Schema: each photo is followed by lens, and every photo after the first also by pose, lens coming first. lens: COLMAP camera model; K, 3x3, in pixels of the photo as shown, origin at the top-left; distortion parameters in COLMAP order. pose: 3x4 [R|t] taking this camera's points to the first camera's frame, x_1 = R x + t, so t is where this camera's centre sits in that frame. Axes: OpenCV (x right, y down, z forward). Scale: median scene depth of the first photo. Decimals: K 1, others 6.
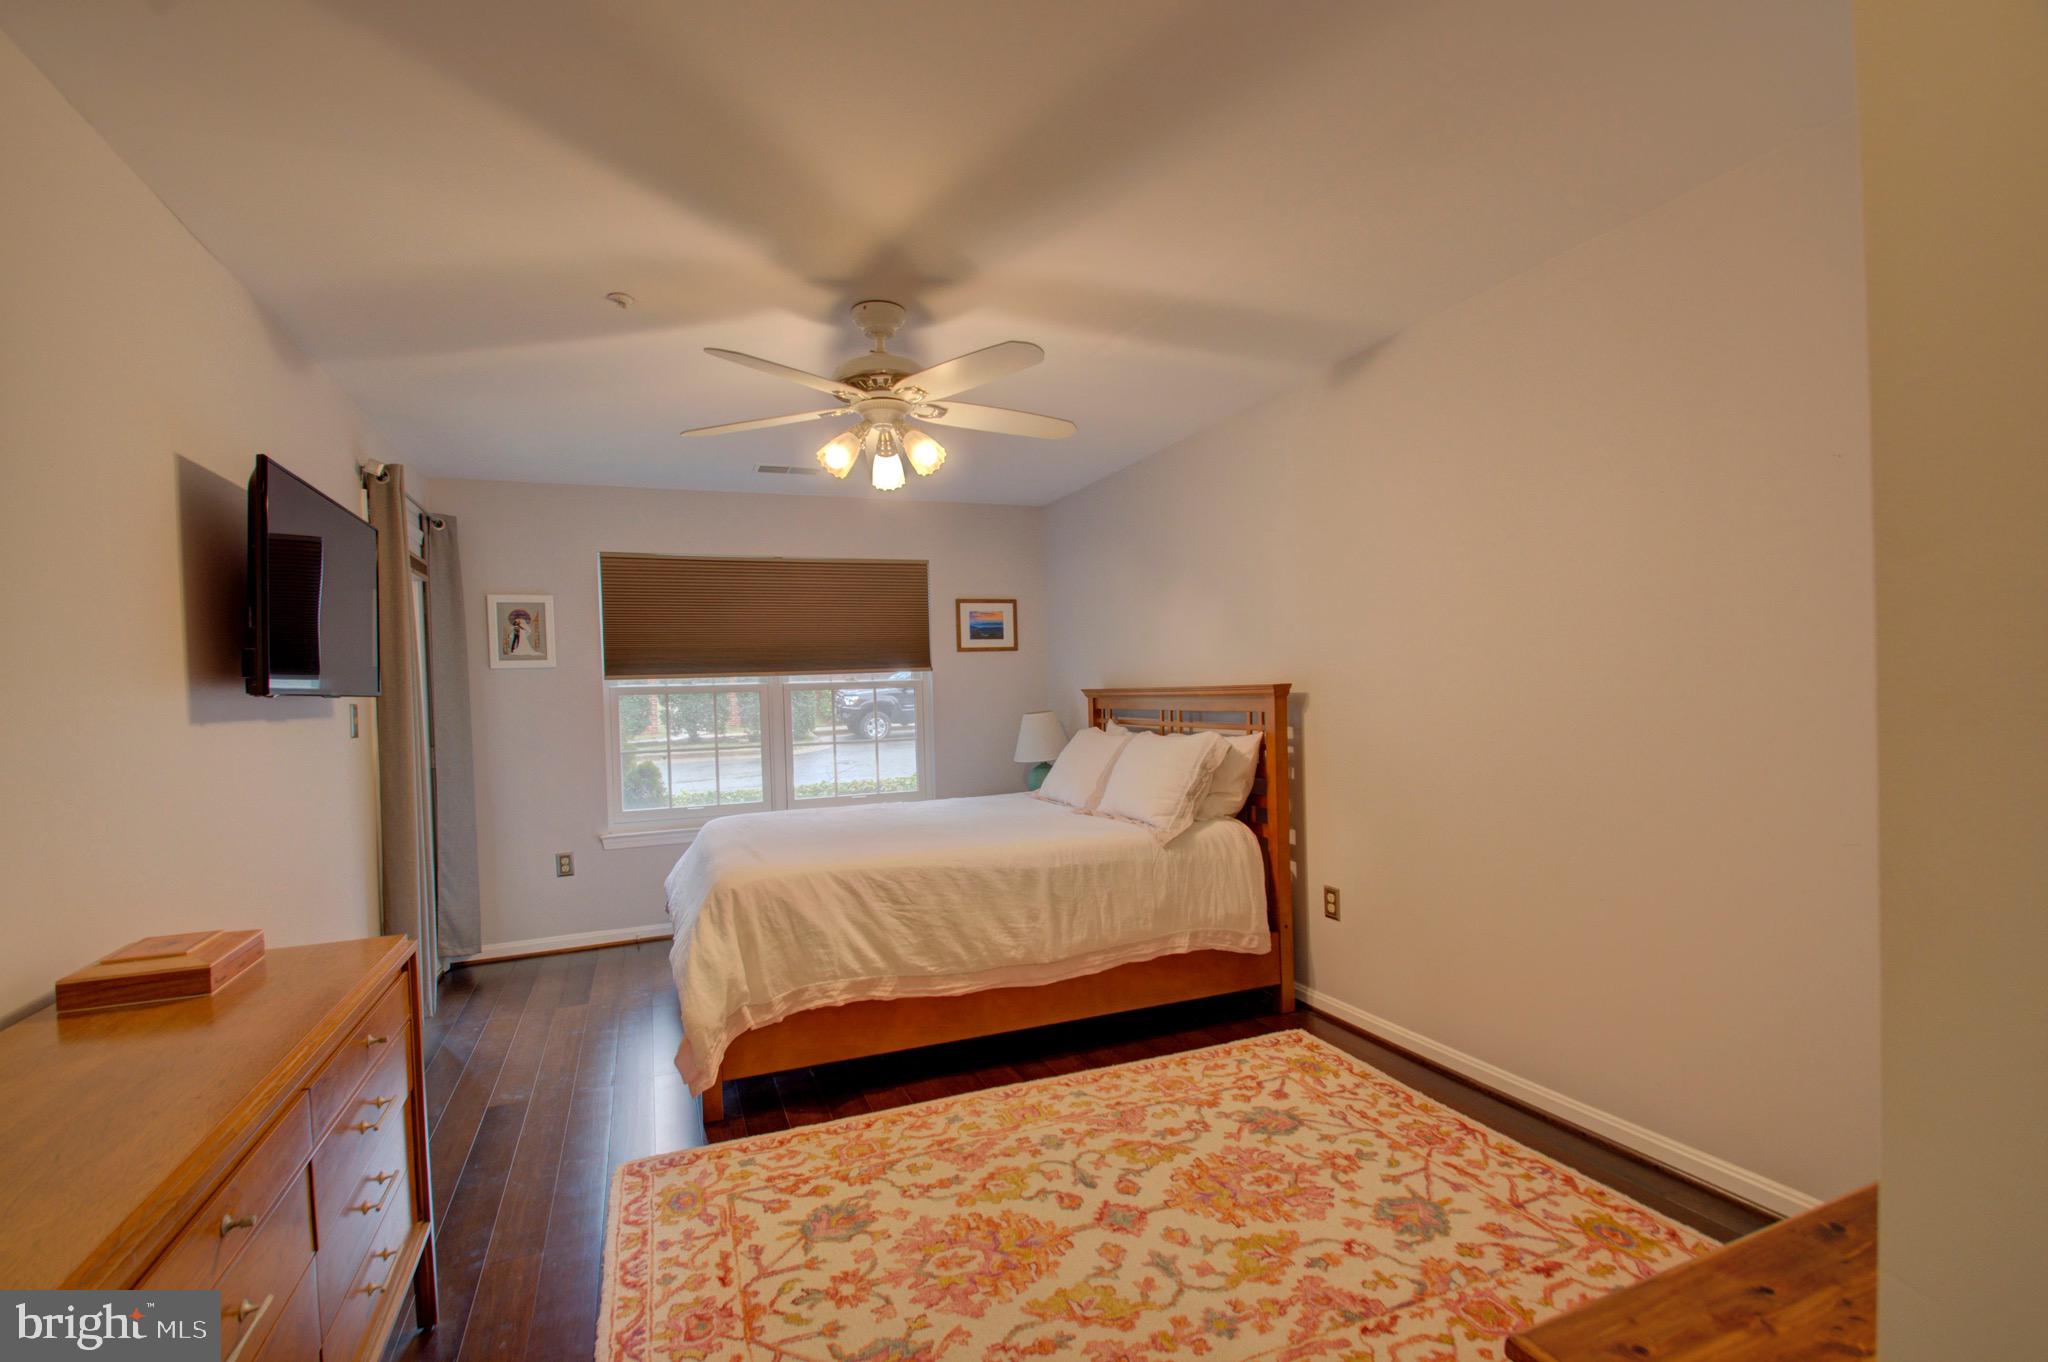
lens RADIAL K [[889.3, 0, 1004.9], [0, 889.3, 704.0], [0, 0, 1]] dist [-0.011376, -0.003610]
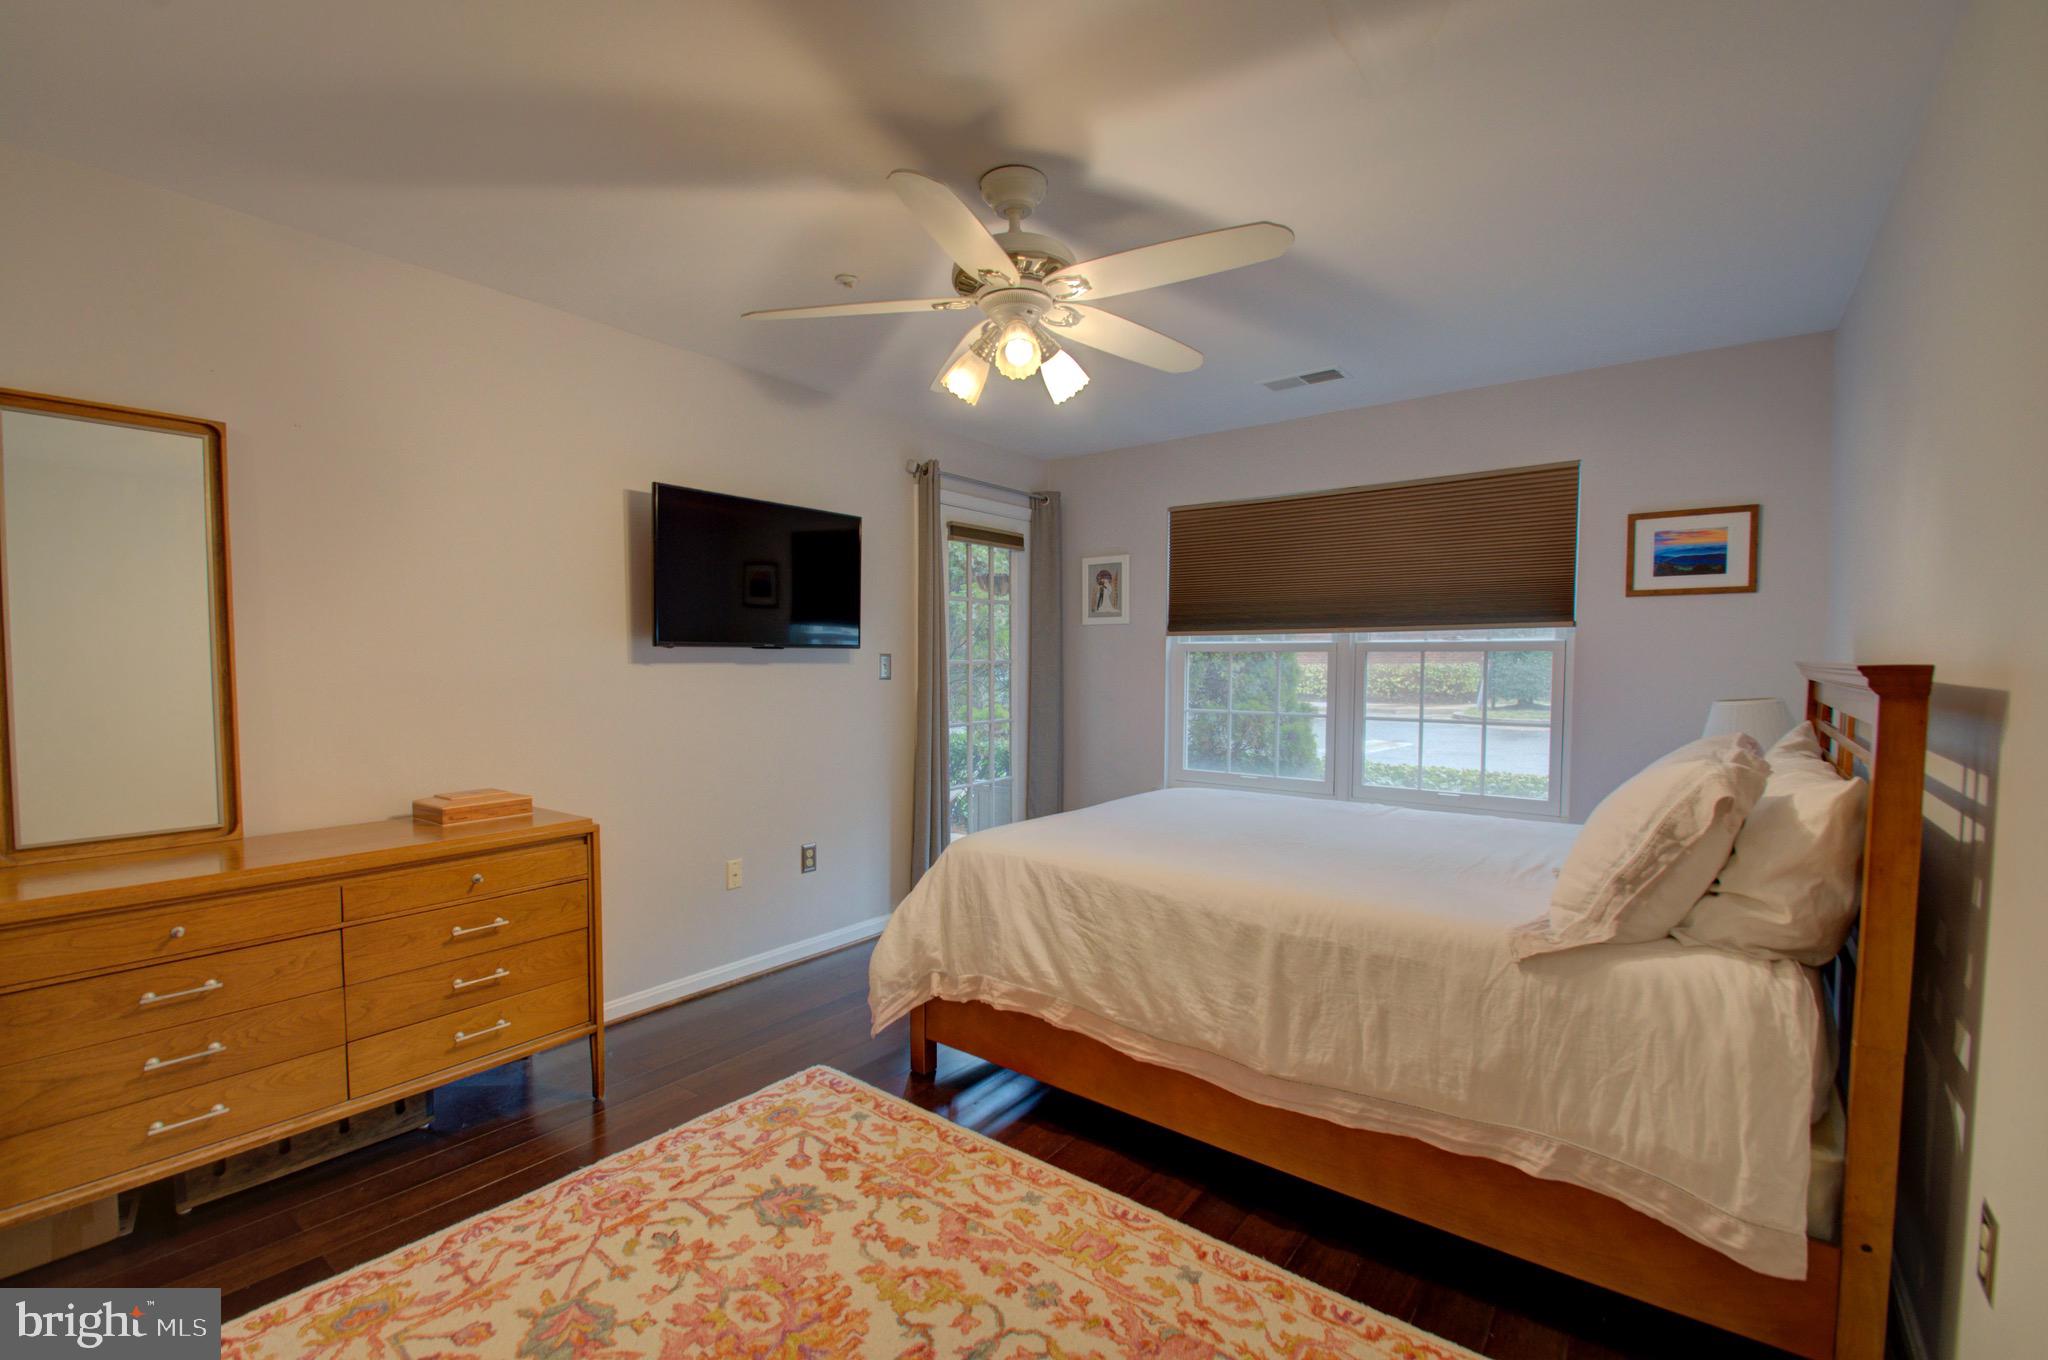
lens RADIAL K [[889.3, 0, 984.9], [0, 889.3, 701.1], [0, 0, 1]] dist [-0.011376, -0.003610]
pose [[0.499015, 0.072332, -0.863570, 0.492845], [-0.029404, 0.997350, 0.066546, -0.021863], [0.866094, -0.007815, 0.499819, 0.493469]]
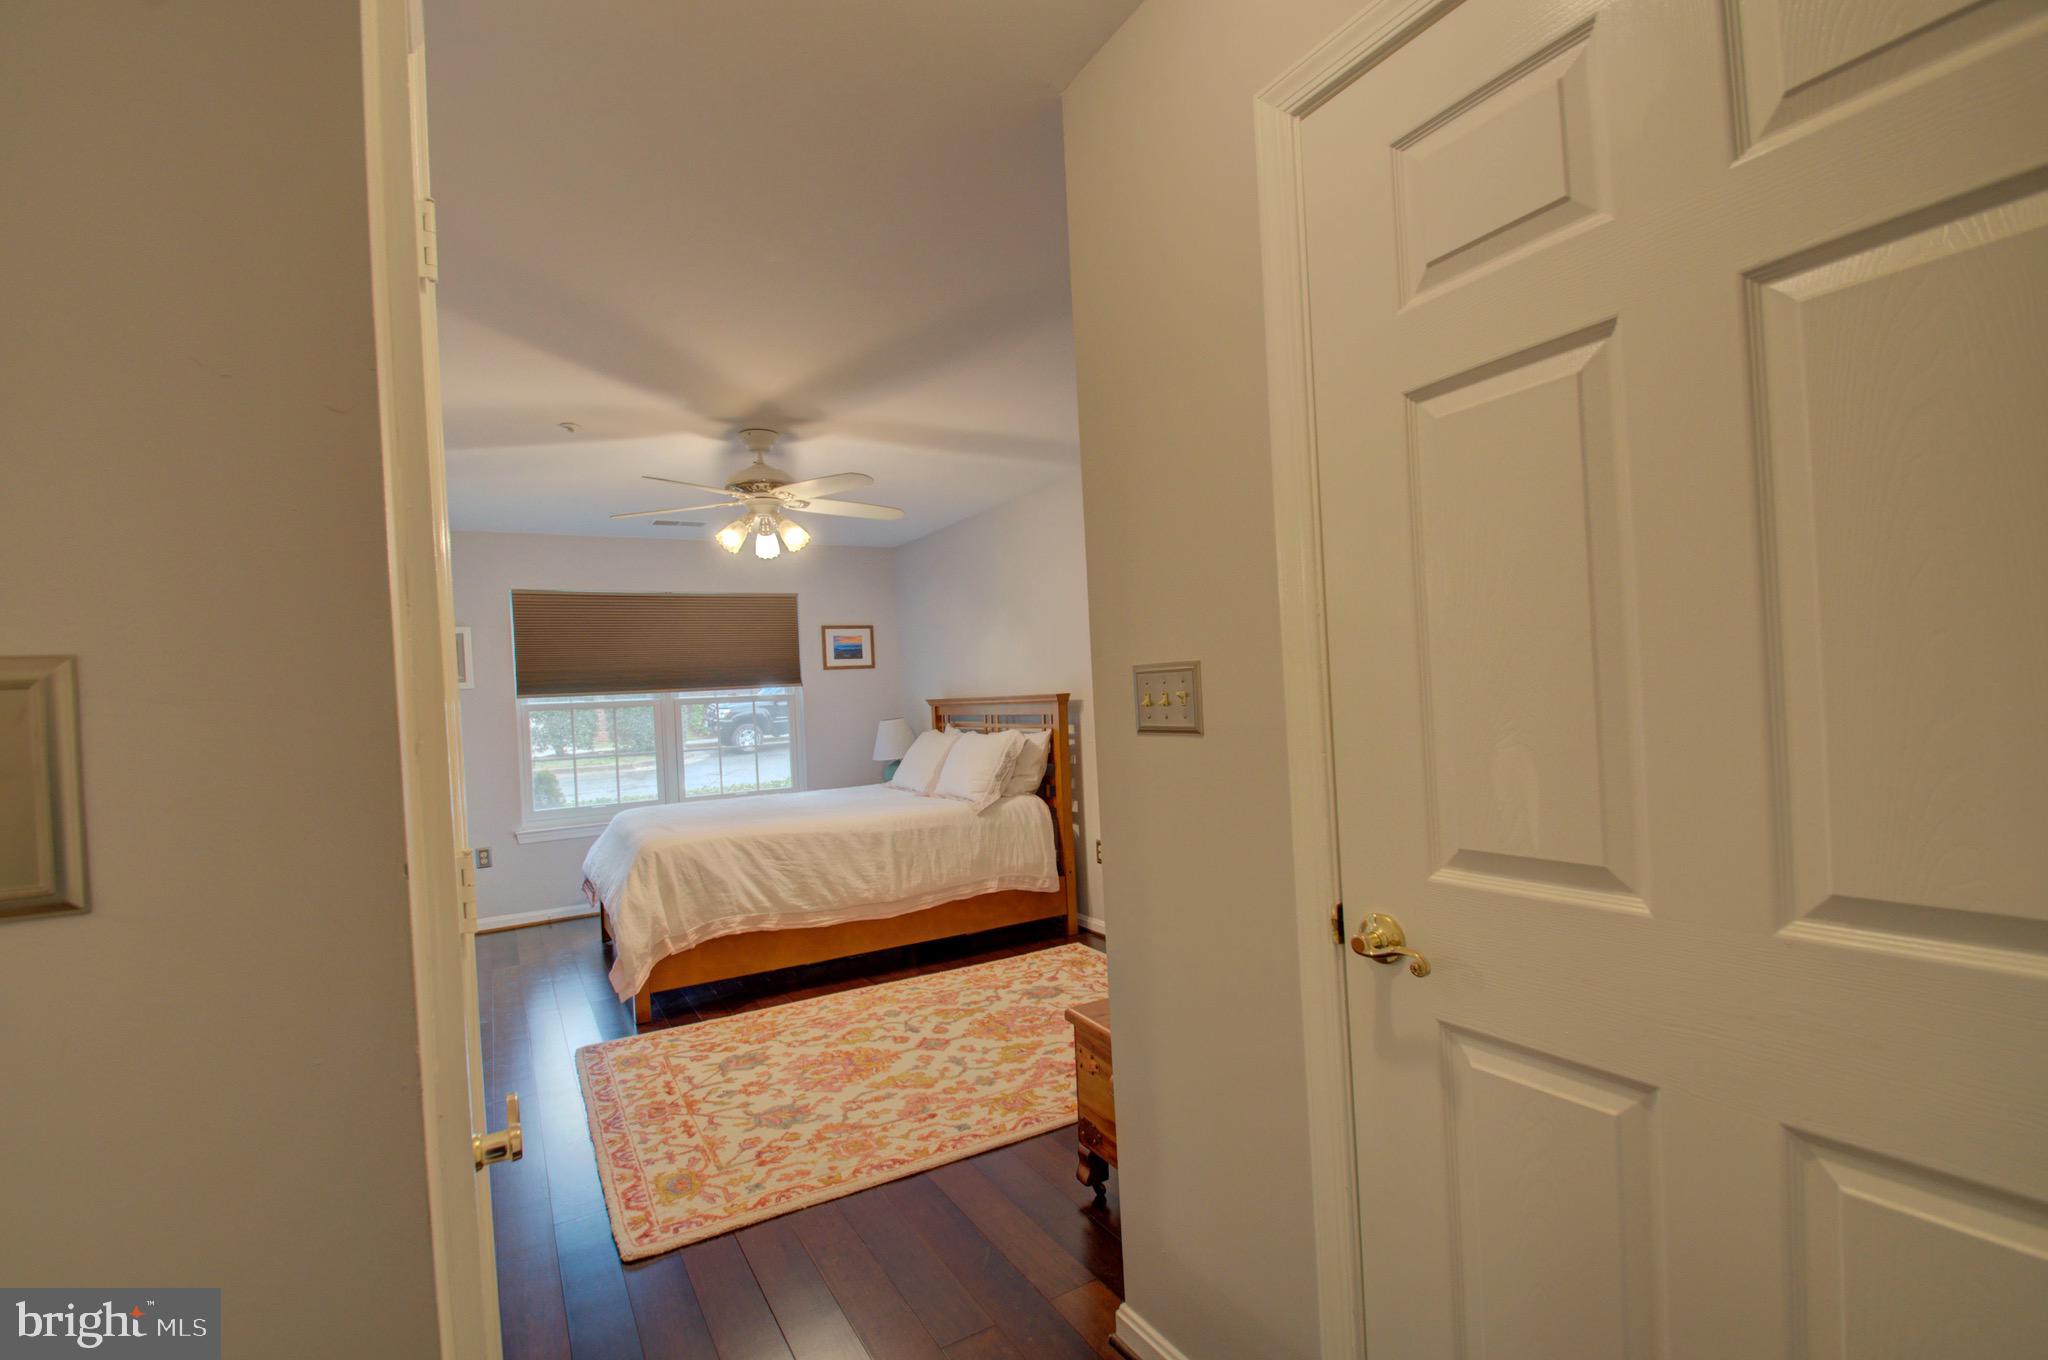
lens RADIAL K [[889.3, 0, 1000.5], [0, 889.3, 704.0], [0, 0, 1]] dist [-0.011376, -0.003610]
pose [[0.990491, -0.017751, 0.136430, 0.032206], [0.019207, 0.999772, -0.009362, 0.004519], [-0.136232, 0.011893, 0.990606, -0.378102]]
